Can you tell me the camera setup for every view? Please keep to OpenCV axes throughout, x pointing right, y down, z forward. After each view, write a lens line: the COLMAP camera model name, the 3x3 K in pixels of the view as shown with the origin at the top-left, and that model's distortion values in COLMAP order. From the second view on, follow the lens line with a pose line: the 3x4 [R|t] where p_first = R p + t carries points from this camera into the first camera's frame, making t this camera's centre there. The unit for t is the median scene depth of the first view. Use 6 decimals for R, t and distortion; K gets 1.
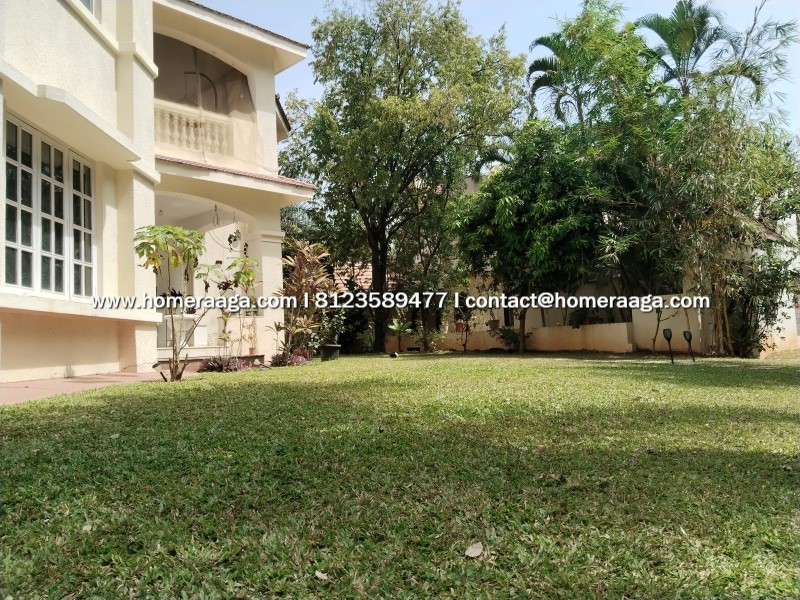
lens RADIAL K [[635.6, 0, 400.0], [0, 635.6, 300.0], [0, 0, 1]] dist [0.055297, -0.086823]
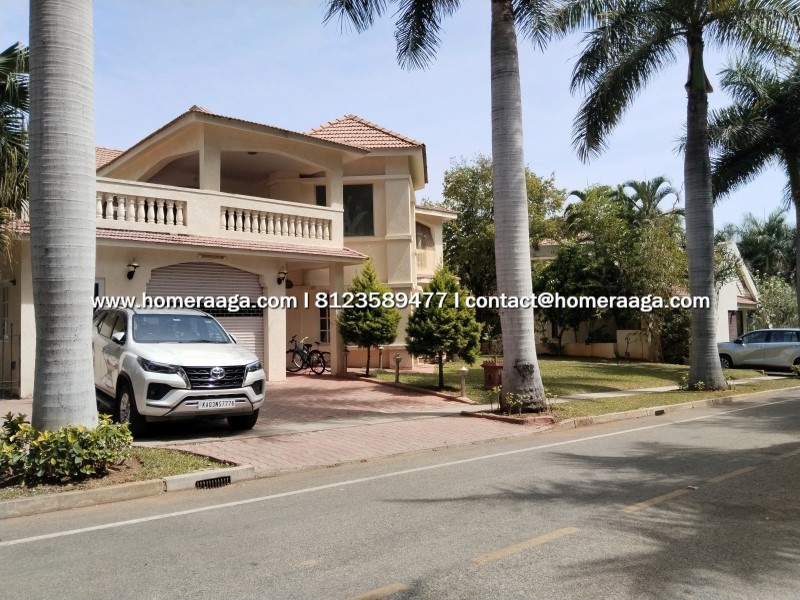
lens RADIAL K [[635.6, 0, 400.0], [0, 635.6, 300.0], [0, 0, 1]] dist [0.055297, -0.086823]
pose [[0.995246, 0.020143, -0.095287, -0.111633], [-0.018182, 0.999605, 0.021413, -0.126769], [0.095680, -0.019579, 0.995220, -1.010319]]
